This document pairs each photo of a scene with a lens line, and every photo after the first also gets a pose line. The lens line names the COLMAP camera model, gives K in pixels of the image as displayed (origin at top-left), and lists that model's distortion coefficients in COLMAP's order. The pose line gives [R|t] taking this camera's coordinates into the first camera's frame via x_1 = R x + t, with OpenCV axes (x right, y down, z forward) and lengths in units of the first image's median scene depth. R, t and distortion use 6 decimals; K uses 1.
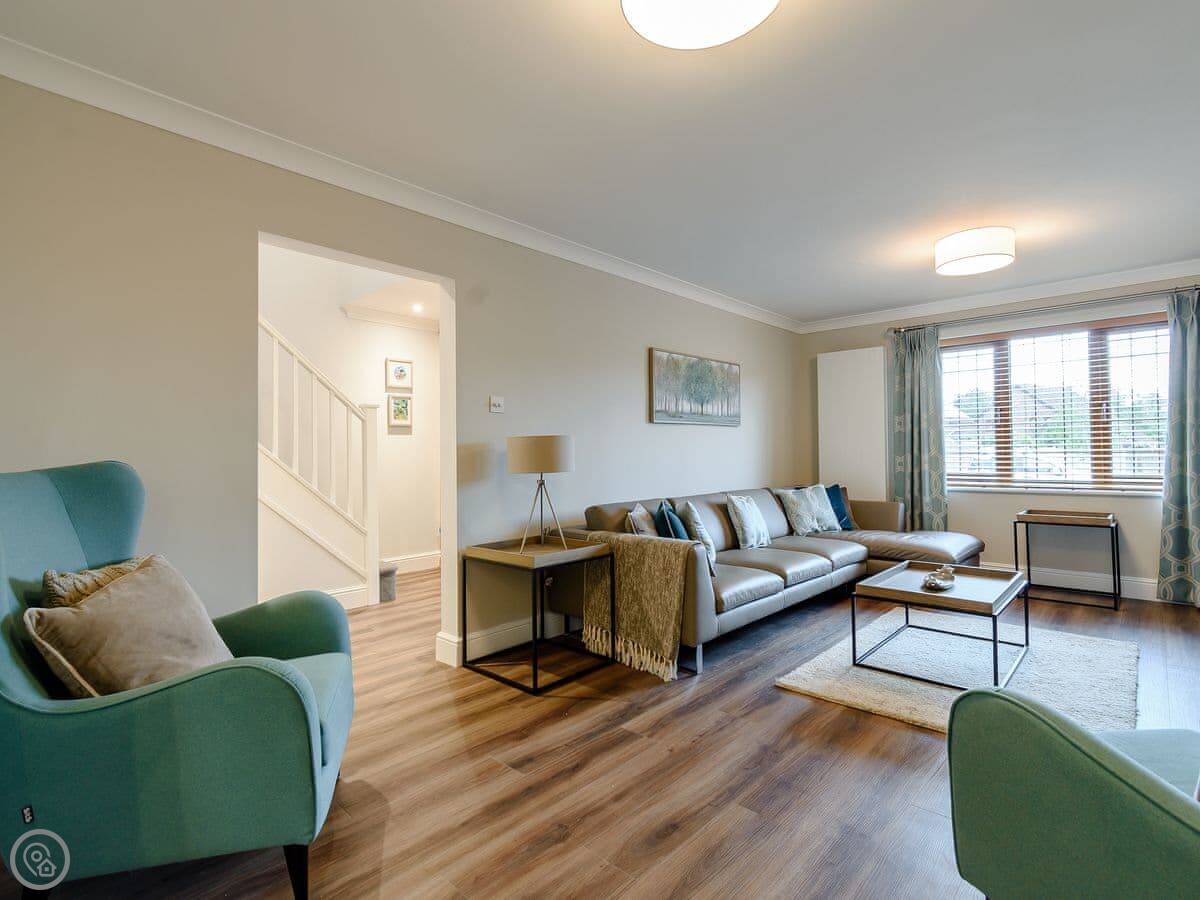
lens RADIAL K [[599.9, 0, 601.7], [0, 599.9, 446.6], [0, 0, 1]] dist [0.013680, 0.000200]
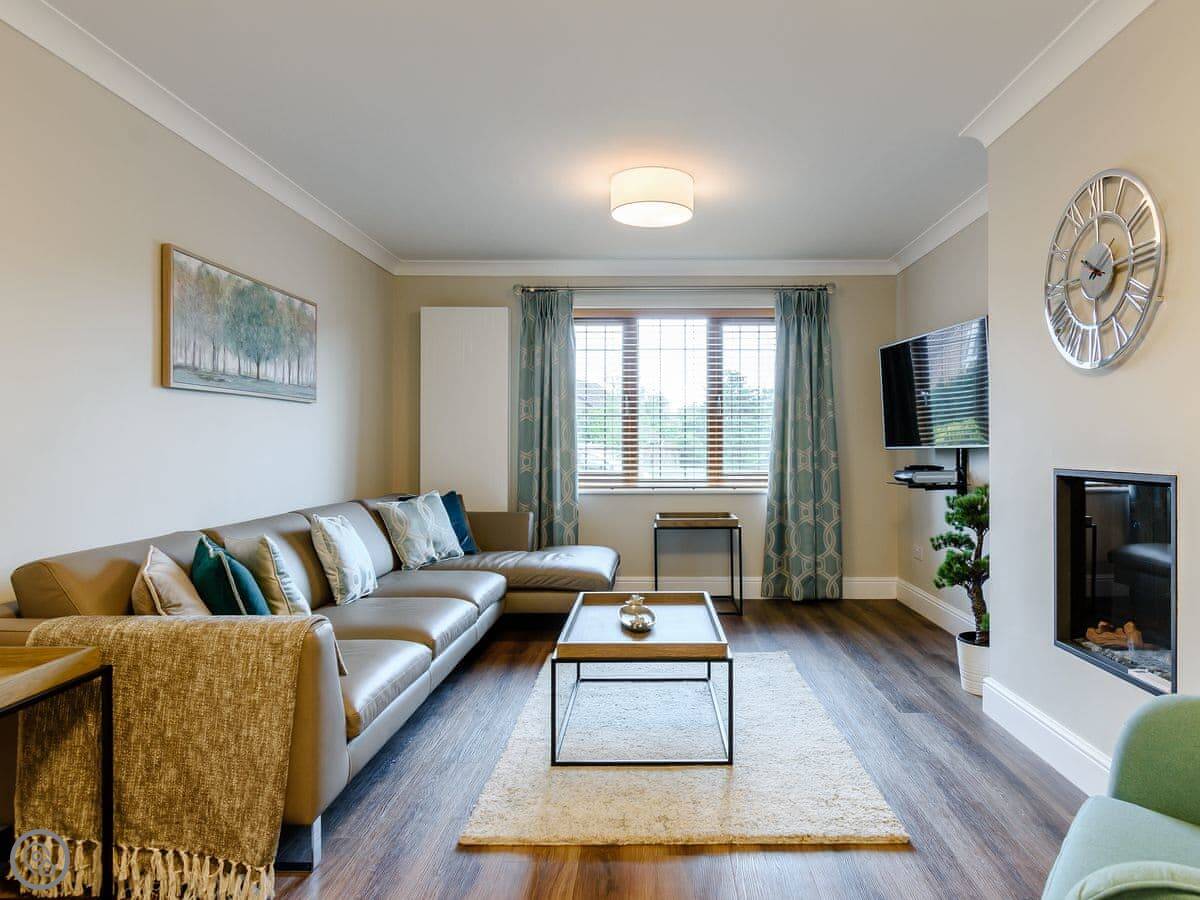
lens RADIAL K [[716.7, 0, 608.0], [0, 716.7, 448.0], [0, 0, 1]] dist [0.002113, 0.001410]
pose [[0.738484, 0.006418, 0.674240, -0.060181], [-0.014563, 0.999873, 0.006434, 0.004160], [-0.674114, -0.014570, 0.738484, 0.303827]]
